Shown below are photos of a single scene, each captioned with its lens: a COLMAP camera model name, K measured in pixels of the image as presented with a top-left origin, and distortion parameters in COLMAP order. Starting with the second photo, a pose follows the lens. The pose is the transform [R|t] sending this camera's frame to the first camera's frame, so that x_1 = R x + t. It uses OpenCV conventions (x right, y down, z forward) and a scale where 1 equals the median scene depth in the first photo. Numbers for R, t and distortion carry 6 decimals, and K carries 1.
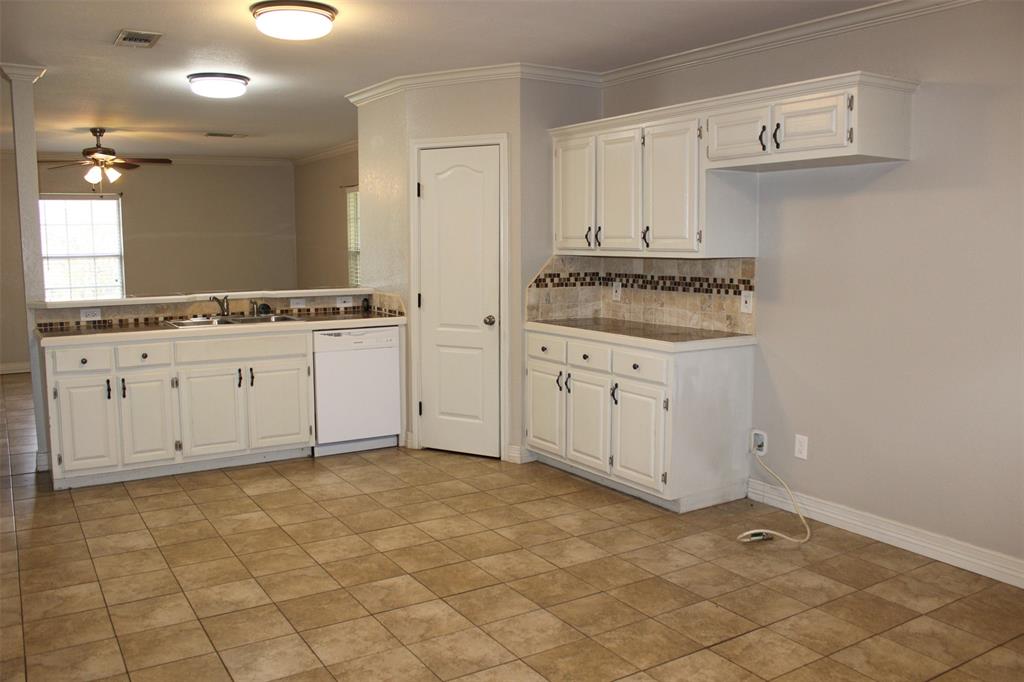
lens RADIAL K [[849.9, 0, 512.0], [0, 849.9, 341.0], [0, 0, 1]] dist [-0.161179, 0.136961]
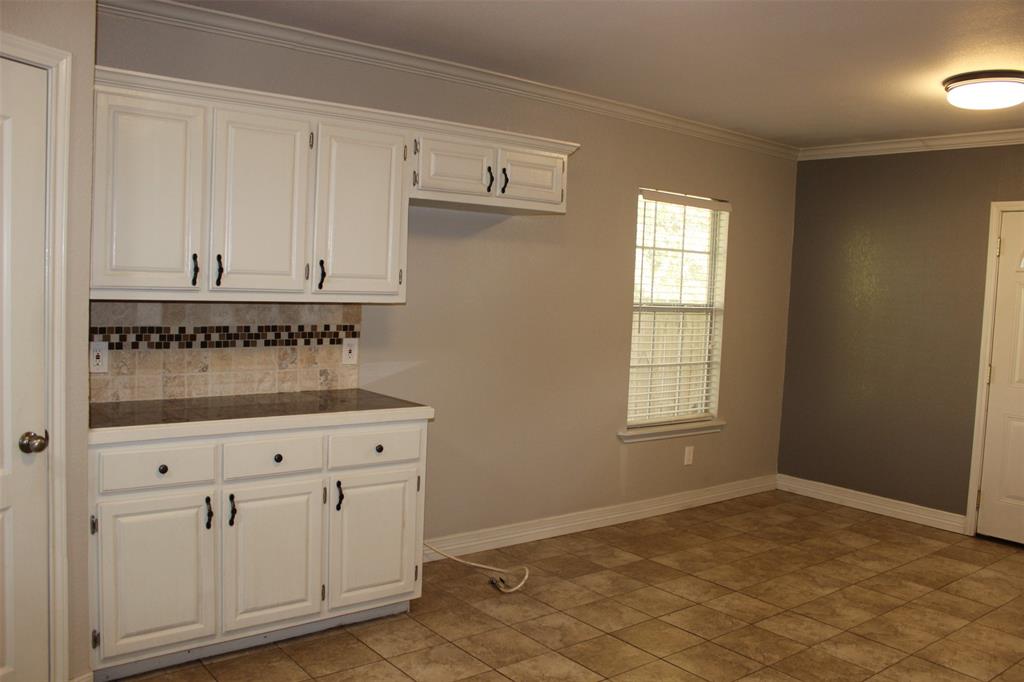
lens RADIAL K [[849.9, 0, 512.0], [0, 849.9, 341.0], [0, 0, 1]] dist [-0.161179, 0.136961]
pose [[-0.109196, -0.069214, 0.991608, -0.539907], [0.080886, 0.993646, 0.078264, -0.101706], [-0.990724, 0.088753, -0.102904, 0.850017]]
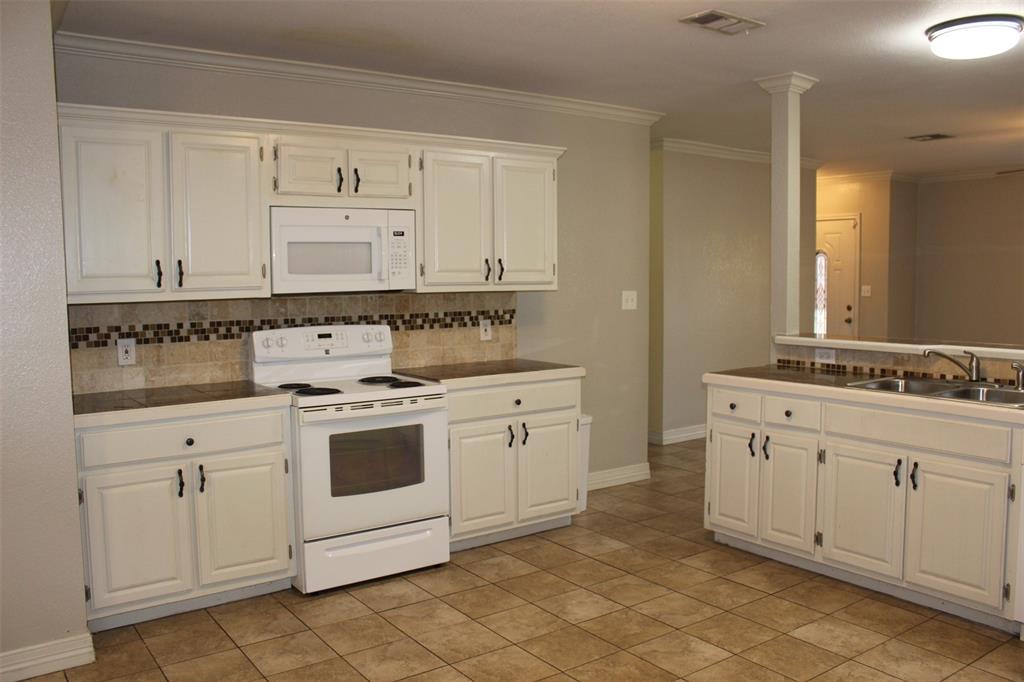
lens RADIAL K [[849.9, 0, 512.0], [0, 849.9, 341.0], [0, 0, 1]] dist [-0.161179, 0.136961]
pose [[0.068962, 0.081743, -0.994265, 0.558279], [-0.115148, 0.990629, 0.073458, -0.135169], [0.990952, 0.109422, 0.077728, 1.156414]]
